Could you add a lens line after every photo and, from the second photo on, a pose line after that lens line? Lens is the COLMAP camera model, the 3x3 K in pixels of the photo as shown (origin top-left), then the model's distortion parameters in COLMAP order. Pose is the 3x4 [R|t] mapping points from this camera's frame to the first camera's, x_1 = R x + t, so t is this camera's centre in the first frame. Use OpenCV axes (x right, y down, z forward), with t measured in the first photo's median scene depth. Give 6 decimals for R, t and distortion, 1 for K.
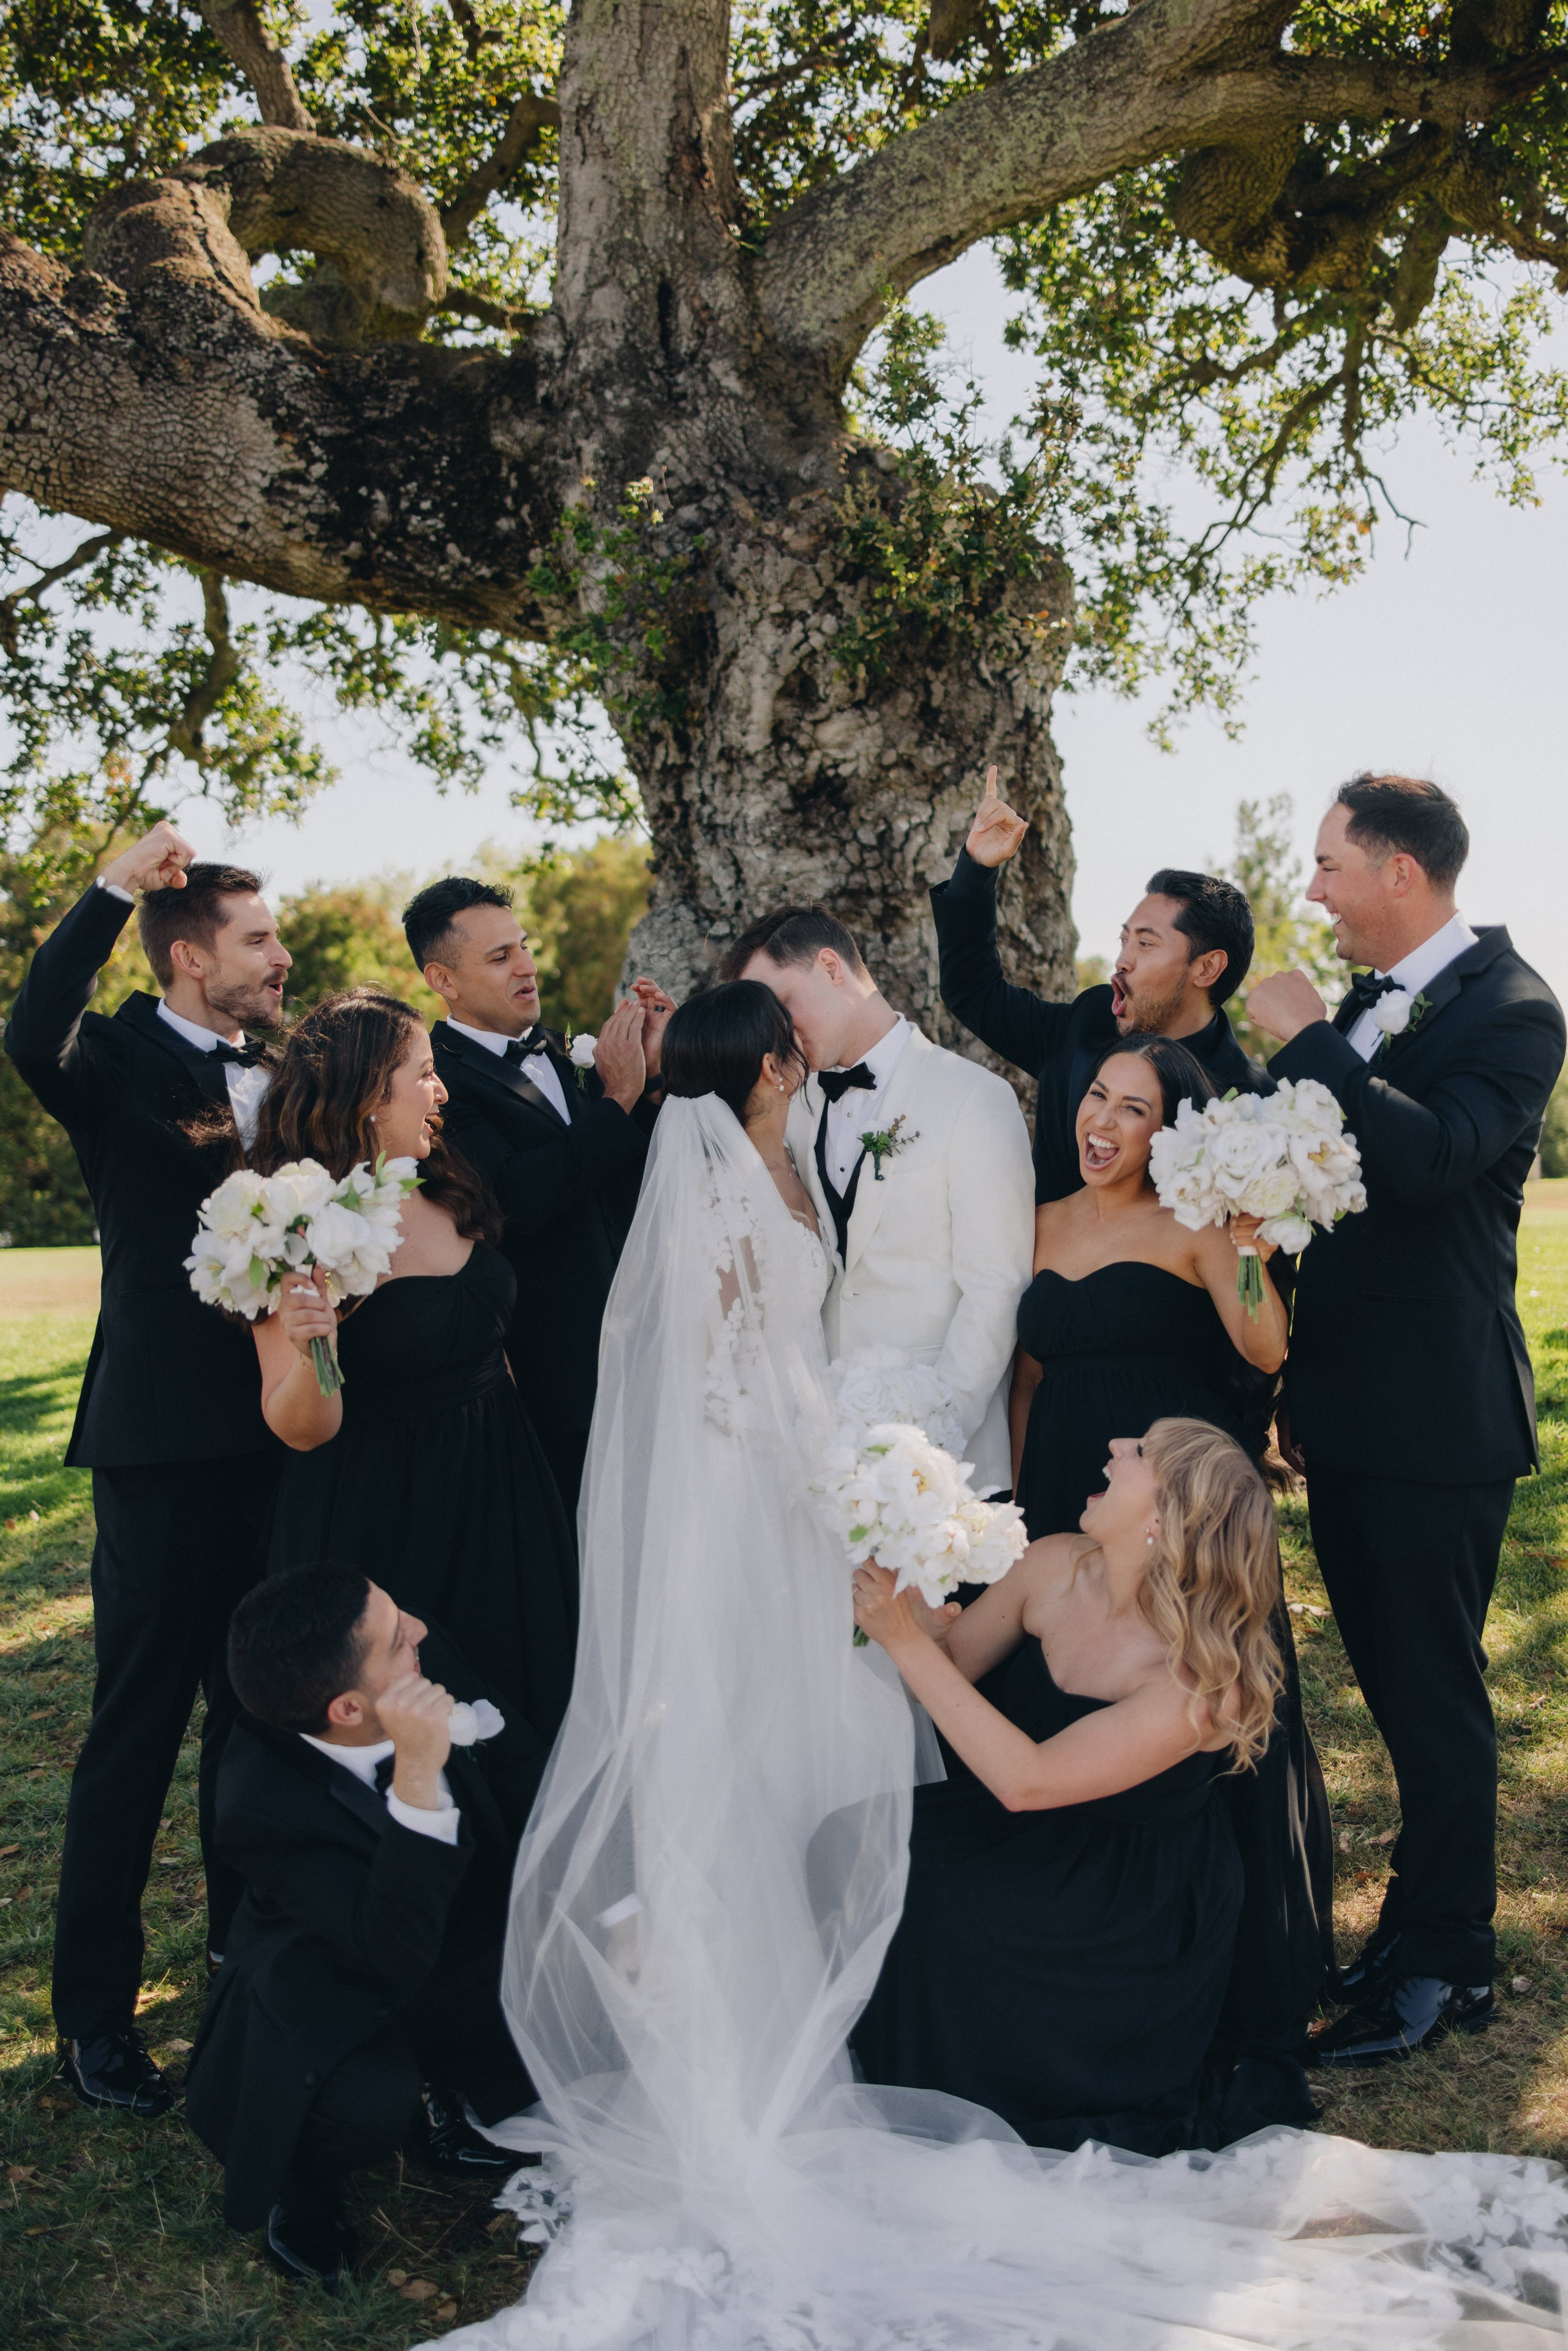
lens RADIAL K [[2376.8, 0, 784.0], [0, 2376.8, 1175.5], [0, 0, 1]] dist [0.112859, 0.003291]
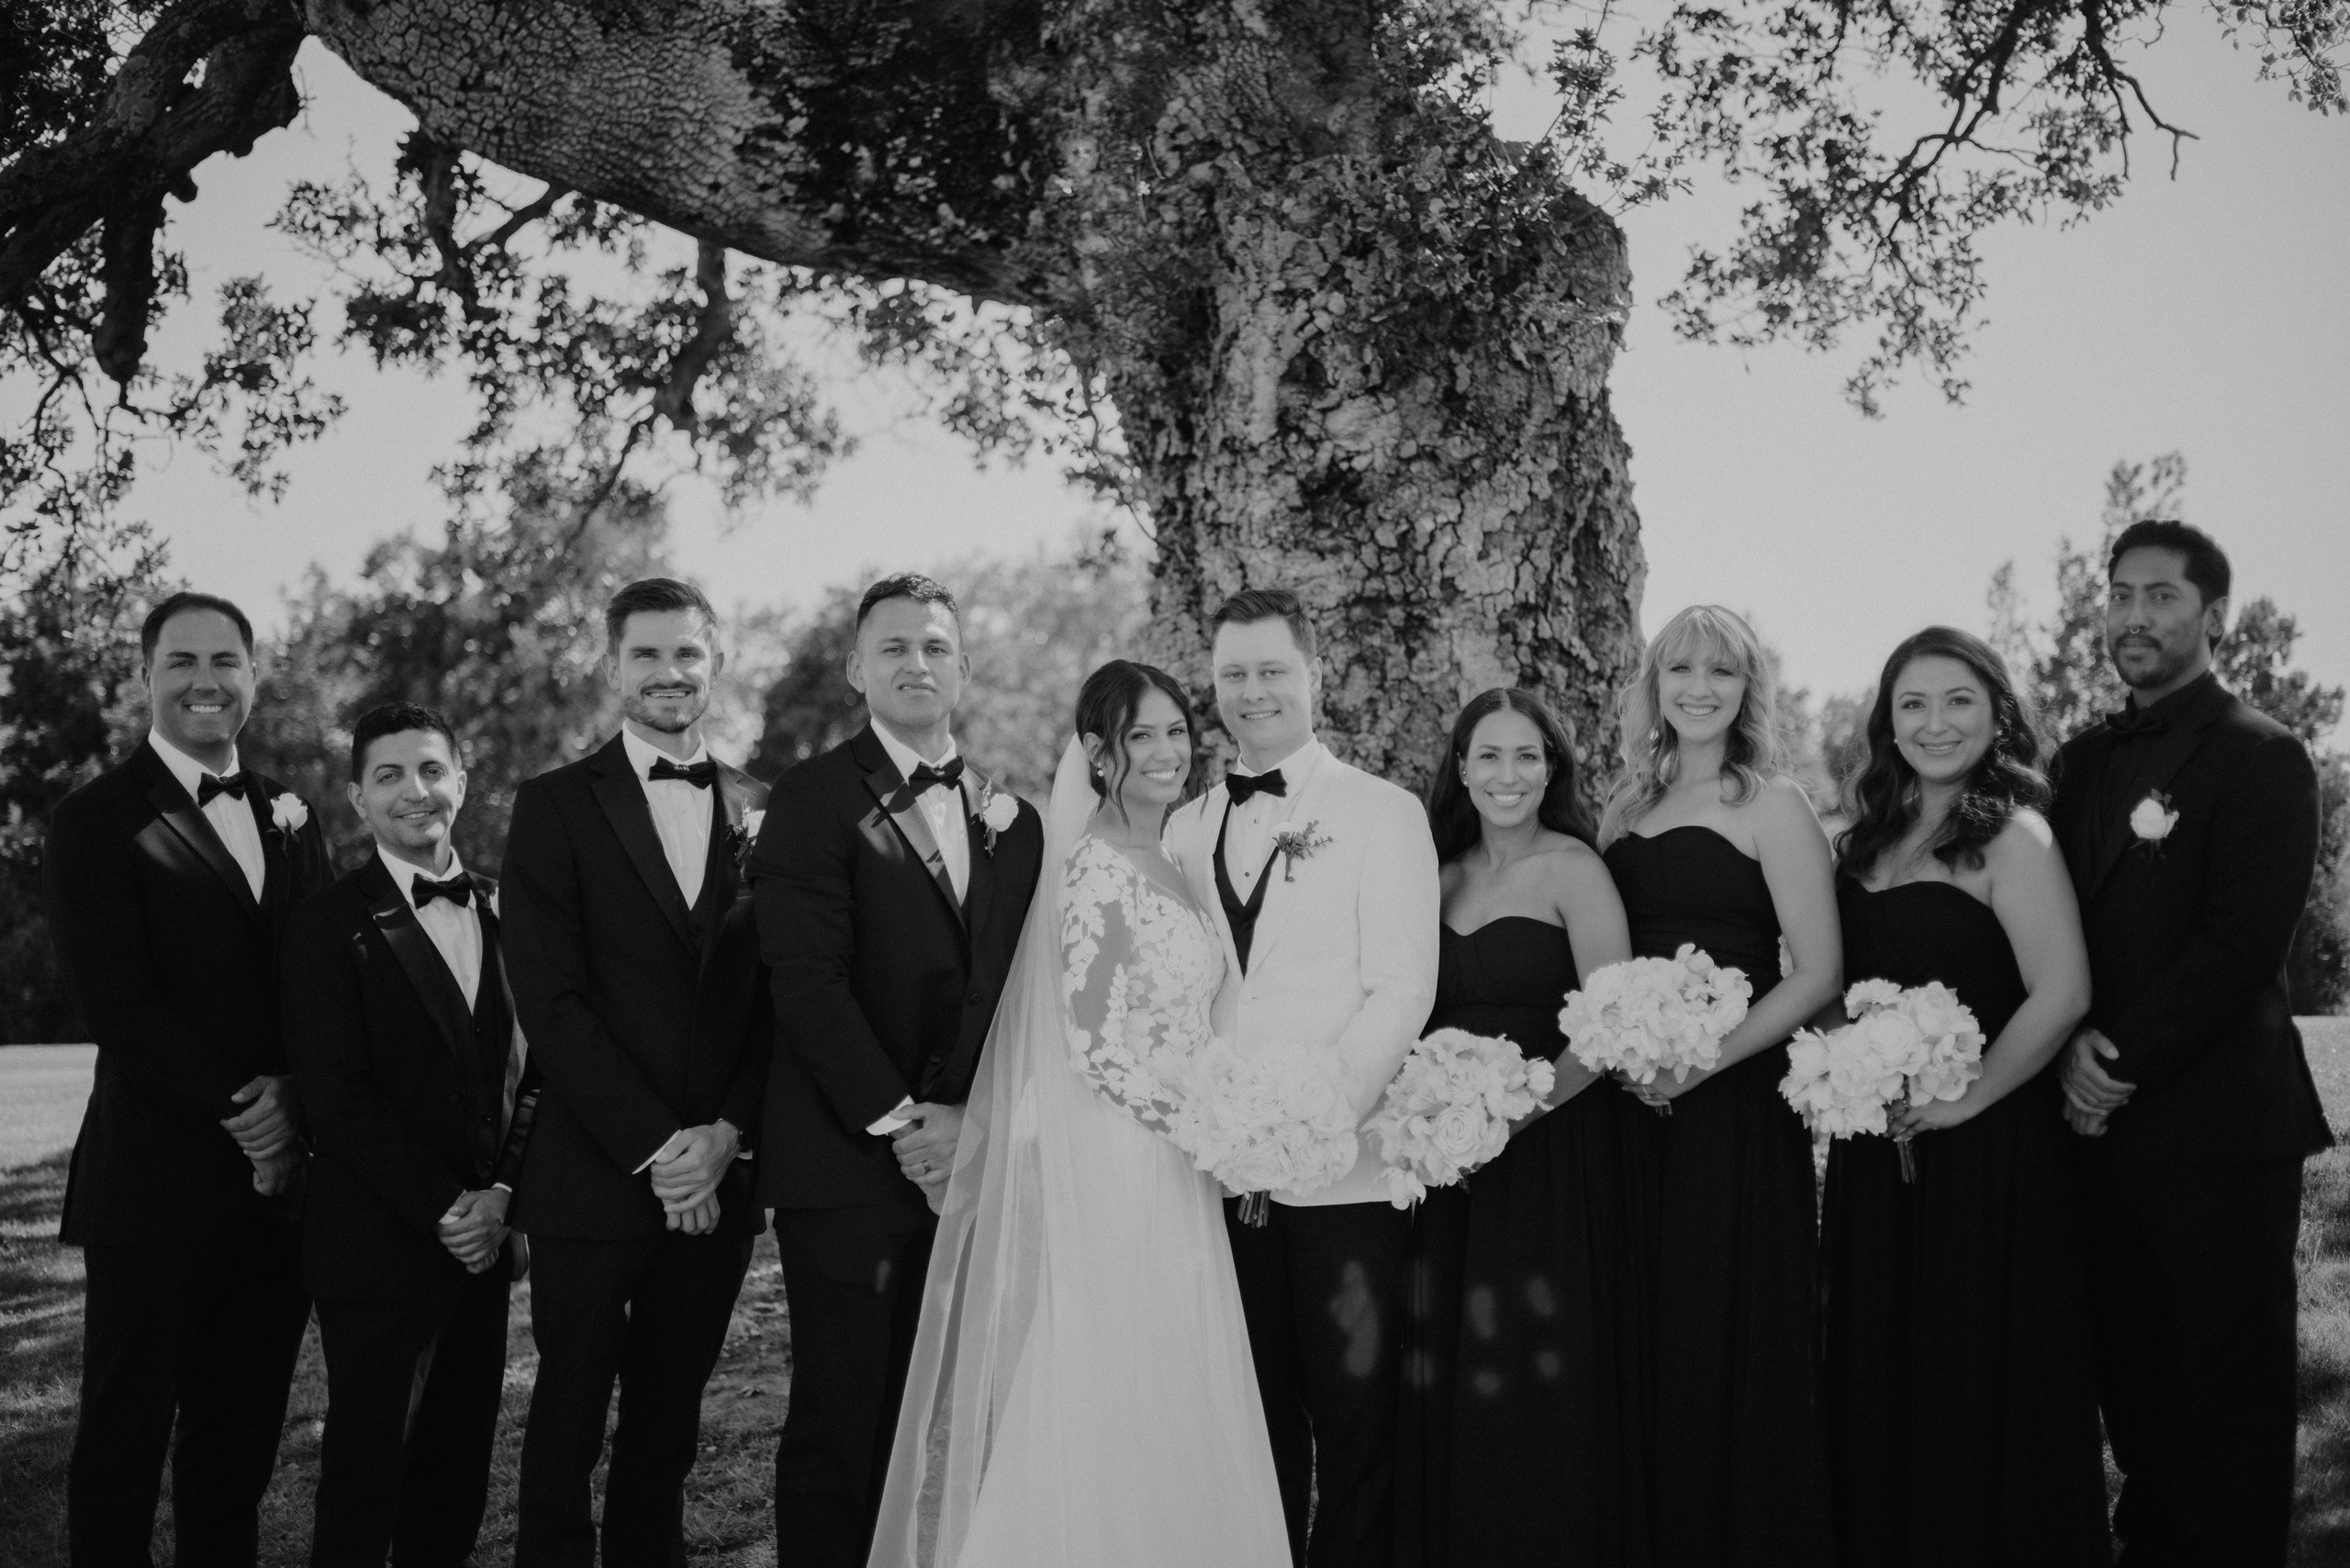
lens RADIAL K [[3362.6, 0, 1175.0], [0, 3362.6, 784.0], [0, 0, 1]] dist [0.279915, -0.485713]
pose [[0.993686, 0.010154, -0.111737, 0.088198], [-0.016475, 0.998307, -0.055788, 0.017632], [0.110982, 0.057276, 0.992171, -0.216658]]
